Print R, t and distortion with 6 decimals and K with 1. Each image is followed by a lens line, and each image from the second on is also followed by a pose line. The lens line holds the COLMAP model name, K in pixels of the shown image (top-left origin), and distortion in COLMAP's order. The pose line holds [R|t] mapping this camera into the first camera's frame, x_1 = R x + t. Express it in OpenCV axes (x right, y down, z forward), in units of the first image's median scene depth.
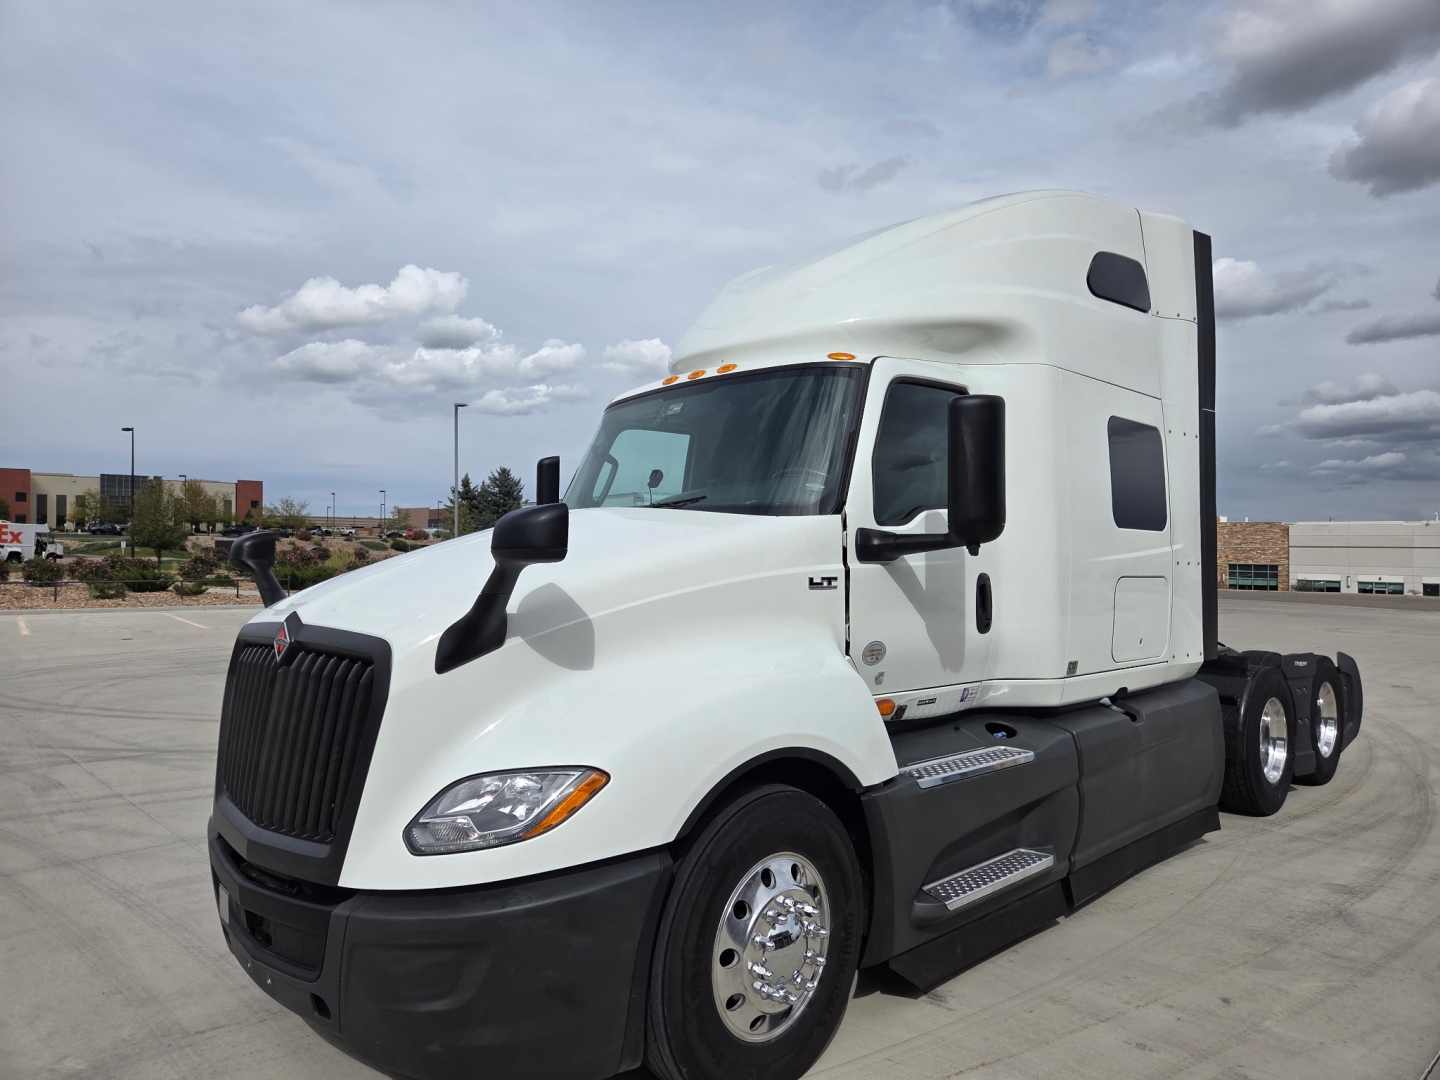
lens RADIAL K [[962.0, 0, 713.6], [0, 962.0, 525.0], [0, 0, 1]] dist [0.051963, -0.030803]
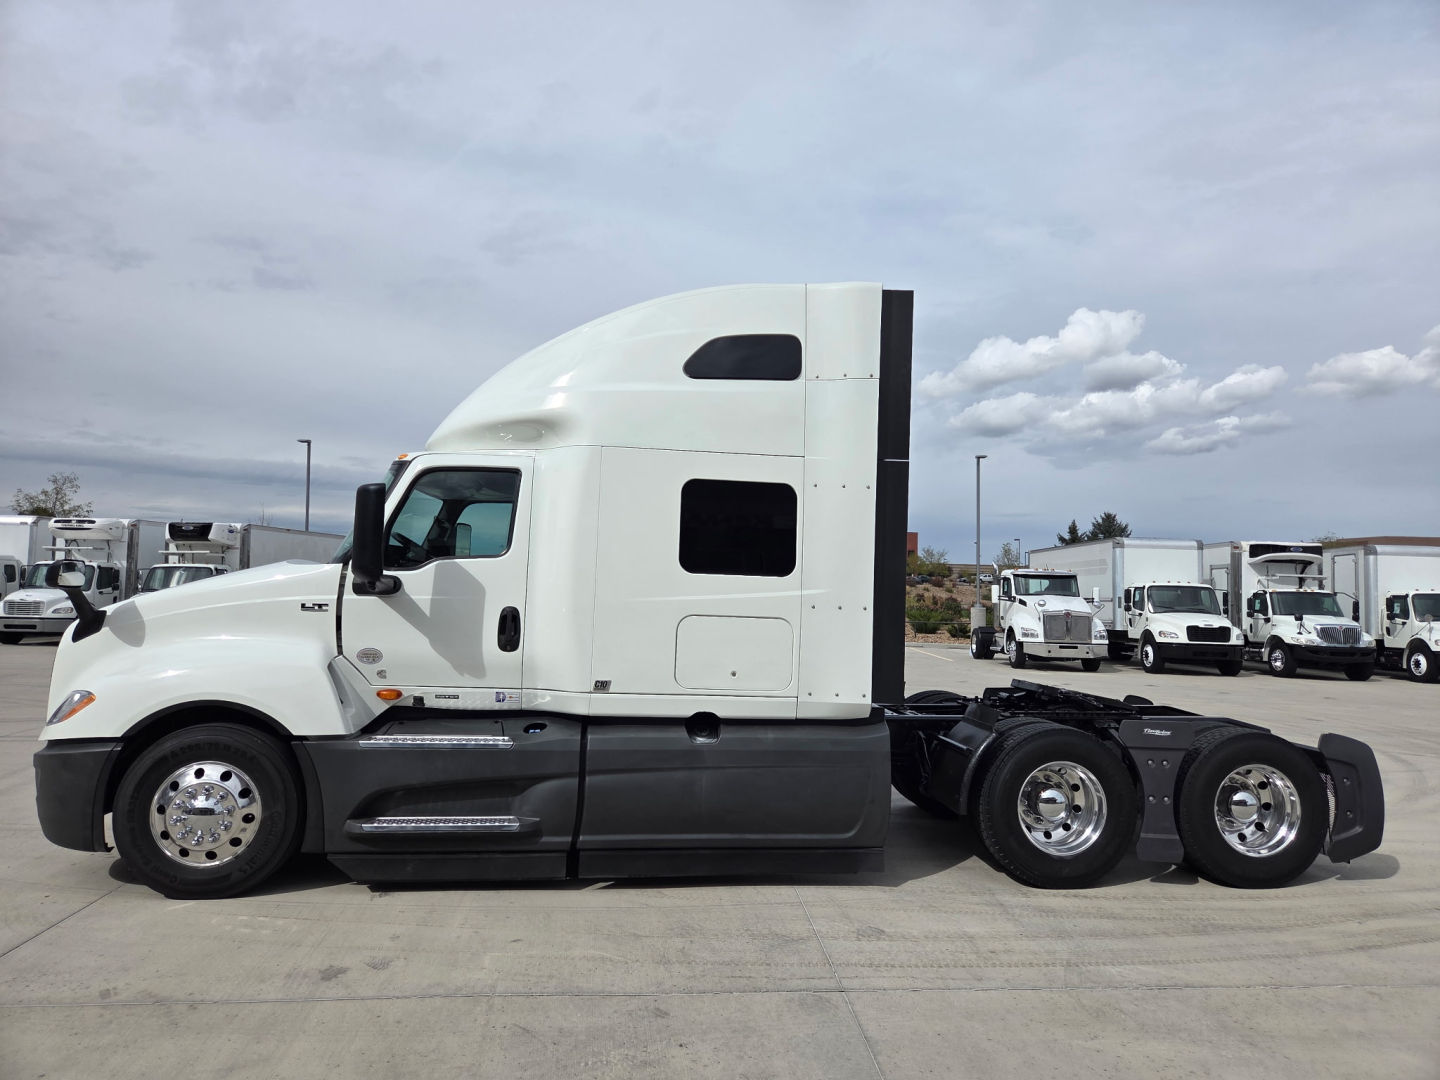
lens RADIAL K [[962.0, 0, 725.9], [0, 962.0, 535.2], [0, 0, 1]] dist [0.051963, -0.030803]
pose [[0.792613, -0.022255, -0.609319, 1.368296], [-0.001276, 0.999271, -0.038157, 0.002420], [0.609724, 0.031021, 0.792006, 0.128204]]
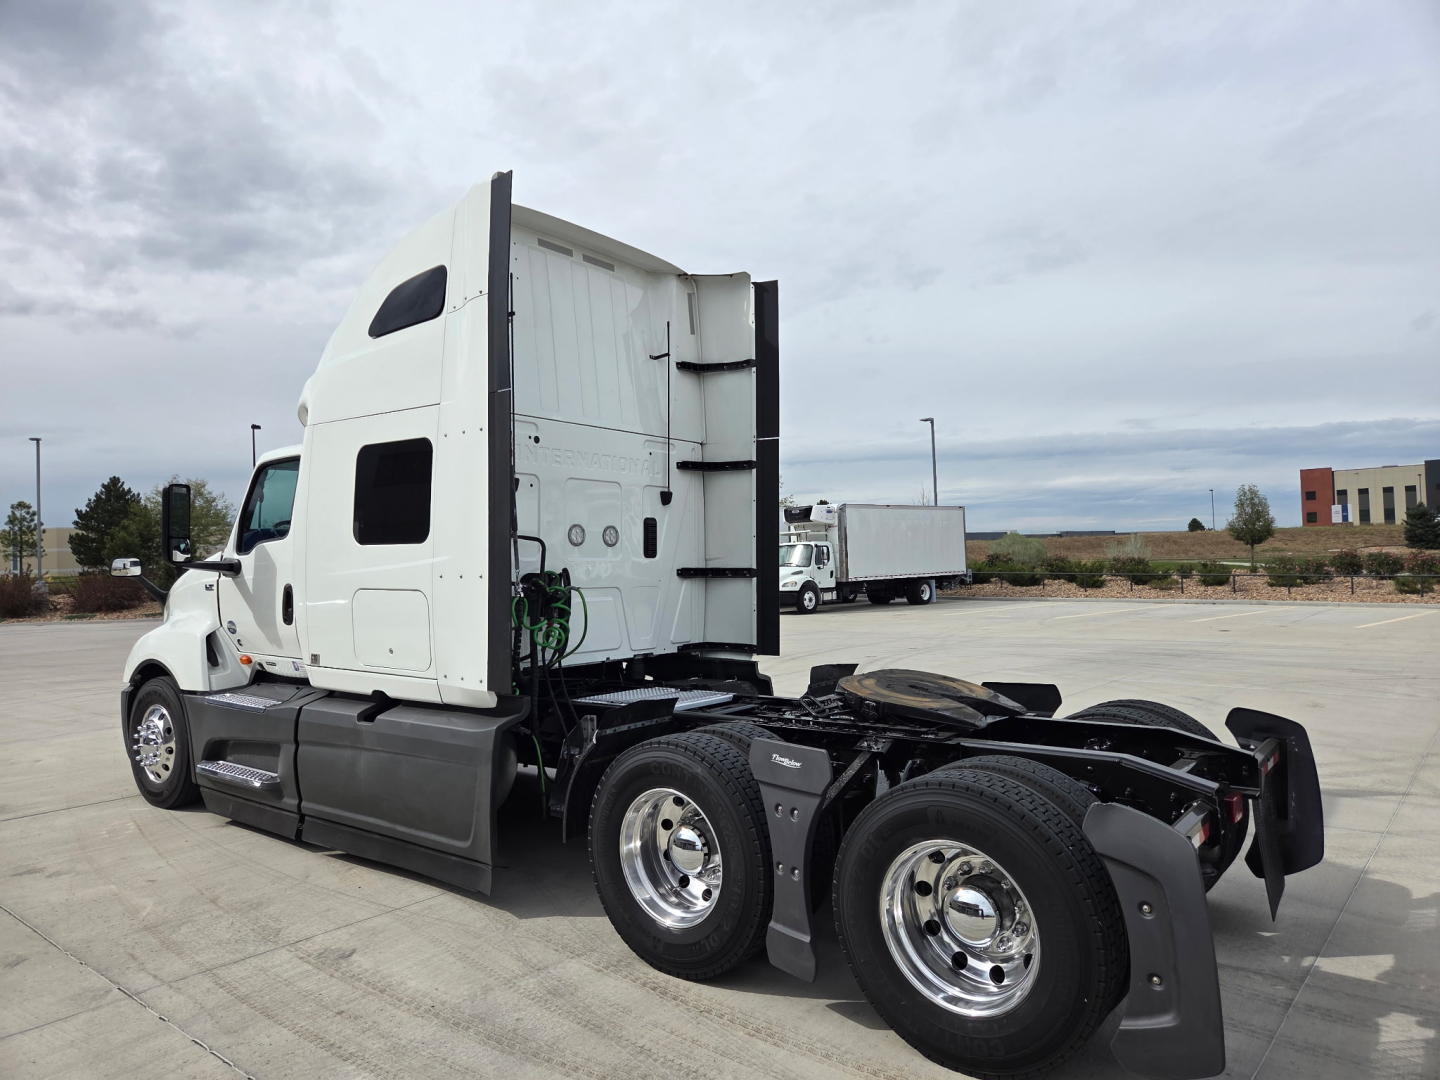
lens RADIAL K [[962.0, 0, 695.6], [0, 962.0, 537.6], [0, 0, 1]] dist [0.051963, -0.030803]
pose [[0.118251, -0.029907, -0.992533, 1.854910], [0.053257, 0.998299, -0.023736, 0.049411], [0.991554, -0.050053, 0.119643, 1.479448]]
